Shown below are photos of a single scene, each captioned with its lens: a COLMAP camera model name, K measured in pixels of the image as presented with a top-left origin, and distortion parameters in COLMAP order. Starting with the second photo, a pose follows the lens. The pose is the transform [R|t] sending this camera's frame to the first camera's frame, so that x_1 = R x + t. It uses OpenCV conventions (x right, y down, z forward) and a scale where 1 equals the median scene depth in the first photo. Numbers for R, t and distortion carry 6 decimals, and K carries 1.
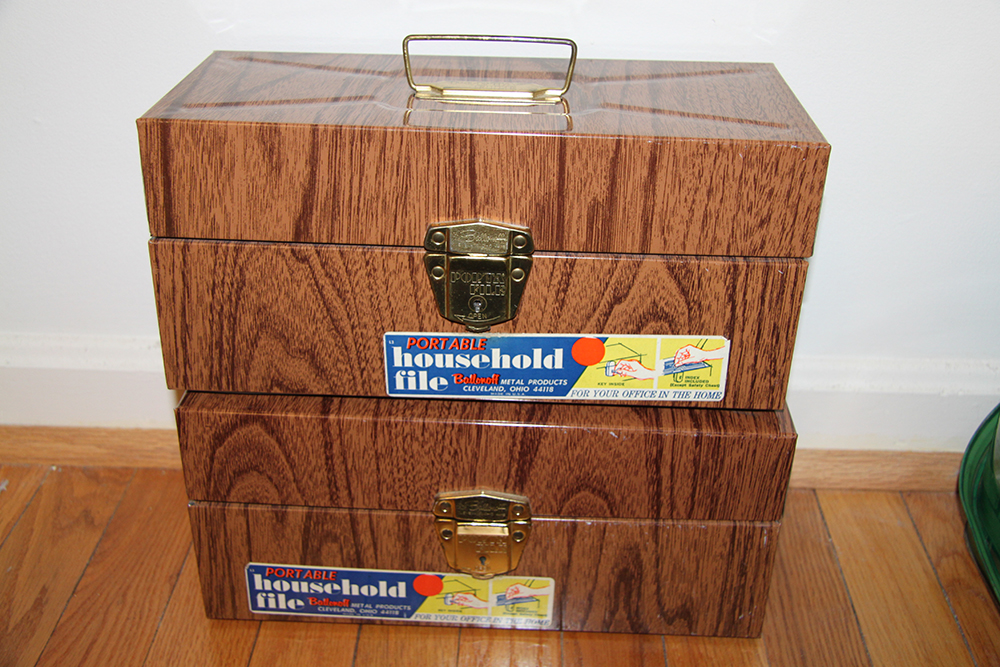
lens RADIAL K [[1101.3, 0, 498.9], [0, 1101.3, 336.1], [0, 0, 1]] dist [0.003185, 0.000000]
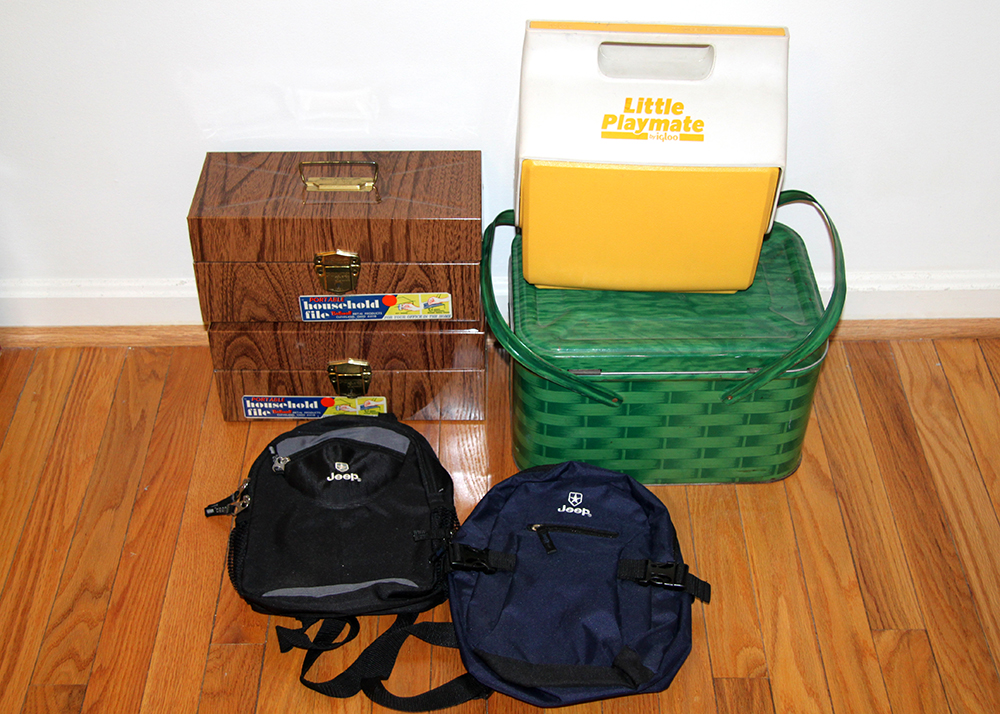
lens RADIAL K [[1359.2, 0, 492.0], [0, 1359.2, 354.1], [0, 0, 1]] dist [0.086766, 0.000000]
pose [[0.999180, -0.038177, 0.013454, 0.244985], [0.034614, 0.978161, 0.204946, -0.437161], [-0.020984, -0.204312, 0.978681, -1.739399]]
